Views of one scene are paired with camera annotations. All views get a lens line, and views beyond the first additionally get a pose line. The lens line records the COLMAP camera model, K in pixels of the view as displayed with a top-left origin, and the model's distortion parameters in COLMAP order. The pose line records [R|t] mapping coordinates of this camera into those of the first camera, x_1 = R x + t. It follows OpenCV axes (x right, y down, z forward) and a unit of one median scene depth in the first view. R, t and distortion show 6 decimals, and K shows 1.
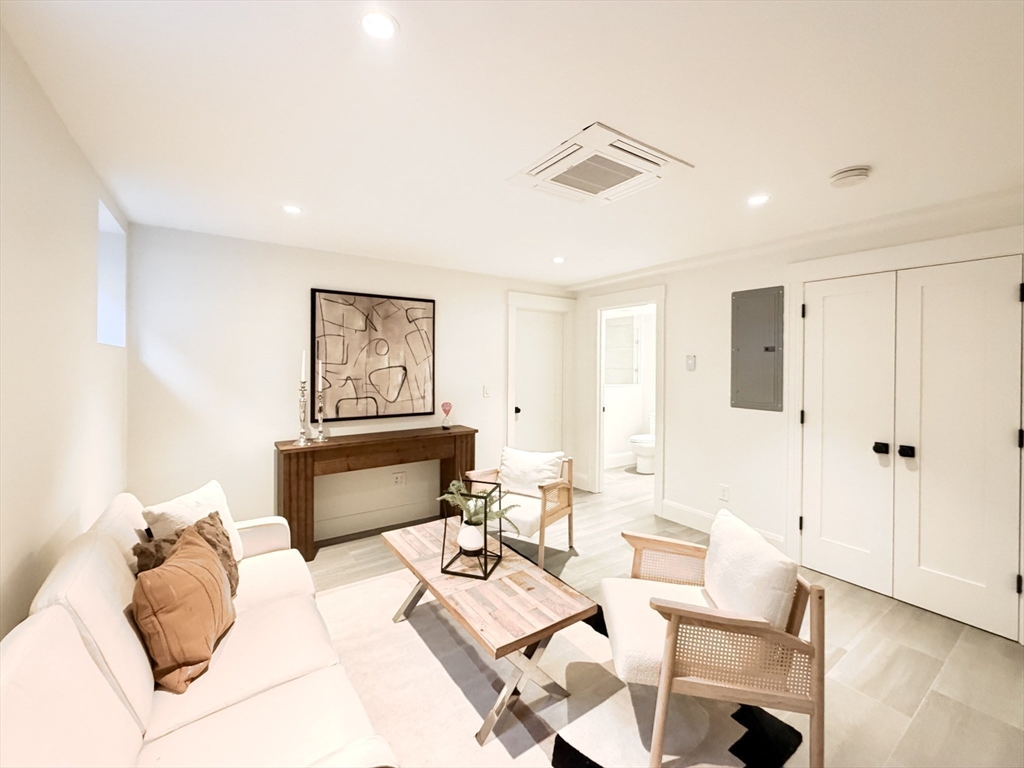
lens RADIAL K [[417.1, 0, 509.9], [0, 417.1, 366.1], [0, 0, 1]] dist [0.000207, -0.000006]
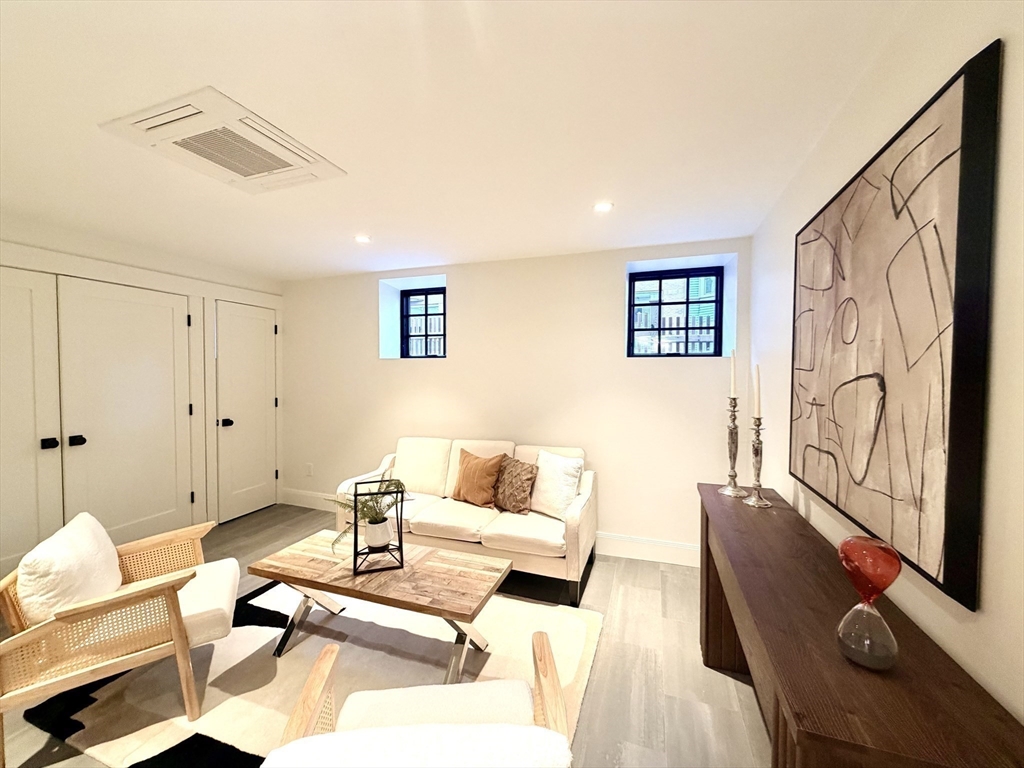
lens RADIAL K [[406.1, 0, 512.0], [0, 406.1, 384.0], [0, 0, 1]] dist [0.001840, 0.000364]
pose [[-0.810570, 0.005949, -0.585611, 0.154550], [-0.012197, 0.999560, 0.027037, 0.002635], [0.585515, 0.029058, -0.810141, 1.335538]]
